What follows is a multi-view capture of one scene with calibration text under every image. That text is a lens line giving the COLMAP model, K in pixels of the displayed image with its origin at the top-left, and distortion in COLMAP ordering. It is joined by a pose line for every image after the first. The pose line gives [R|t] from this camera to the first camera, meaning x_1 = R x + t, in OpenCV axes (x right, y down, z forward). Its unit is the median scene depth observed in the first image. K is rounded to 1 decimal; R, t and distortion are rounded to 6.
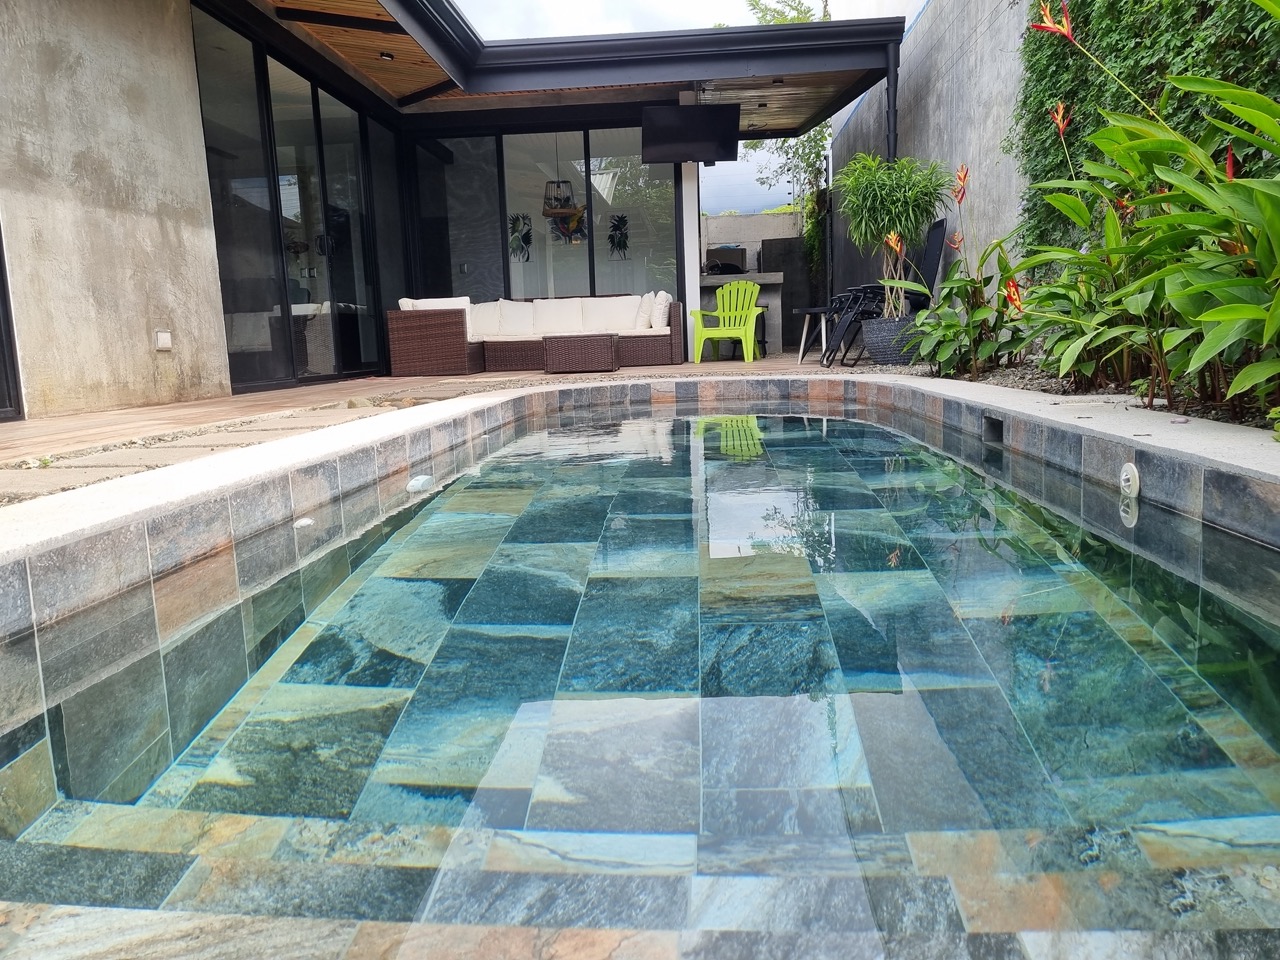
lens RADIAL K [[973.0, 0, 634.9], [0, 973.0, 469.3], [0, 0, 1]] dist [0.055987, -0.039793]
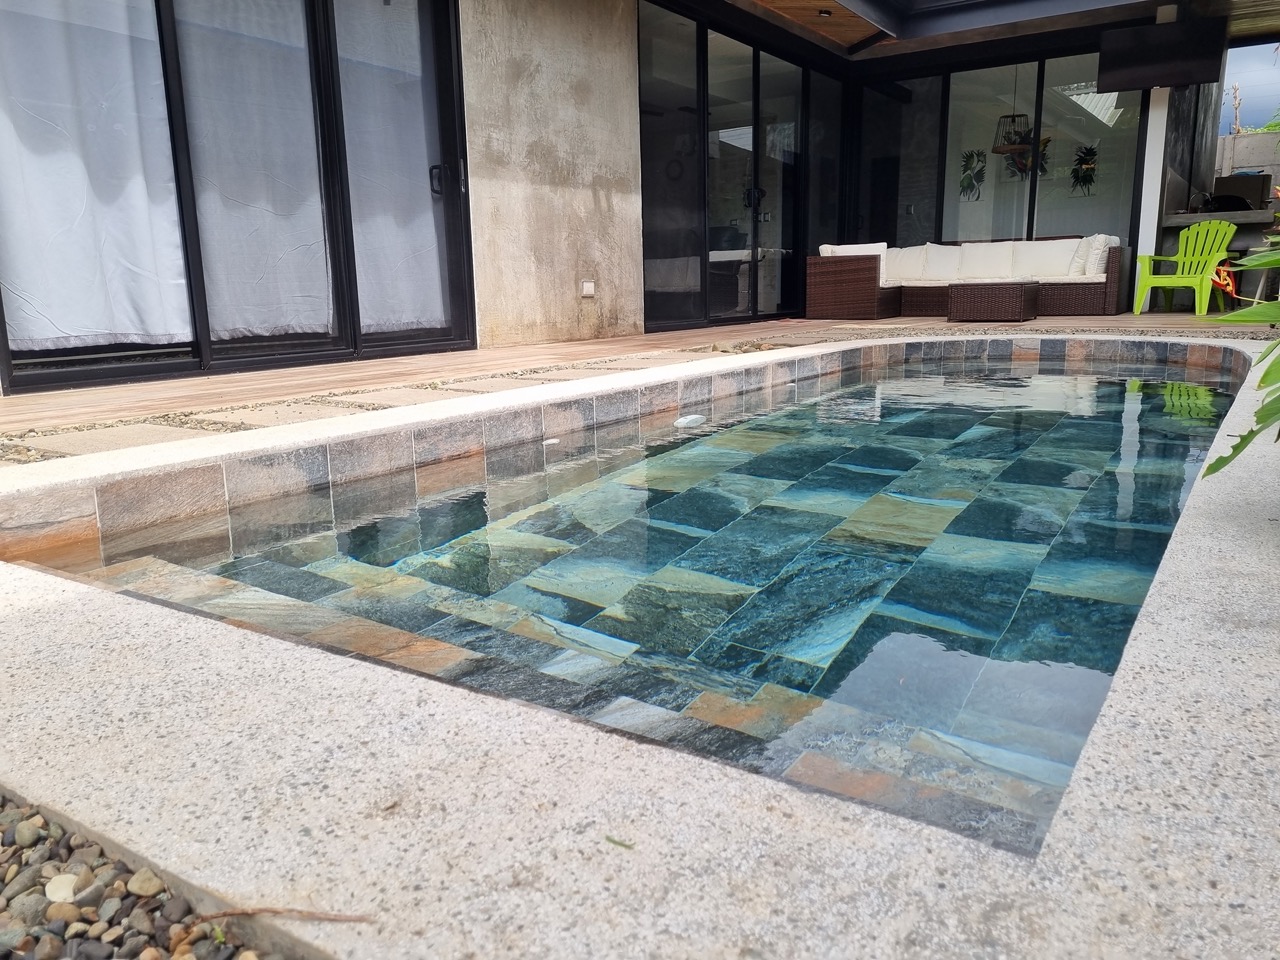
lens RADIAL K [[973.0, 0, 634.8], [0, 973.0, 477.7], [0, 0, 1]] dist [0.055987, -0.039793]
pose [[0.875117, 0.115515, -0.469921, 0.163209], [-0.078645, 0.992131, 0.097425, -0.015820], [0.477477, -0.048301, 0.877316, -0.064199]]
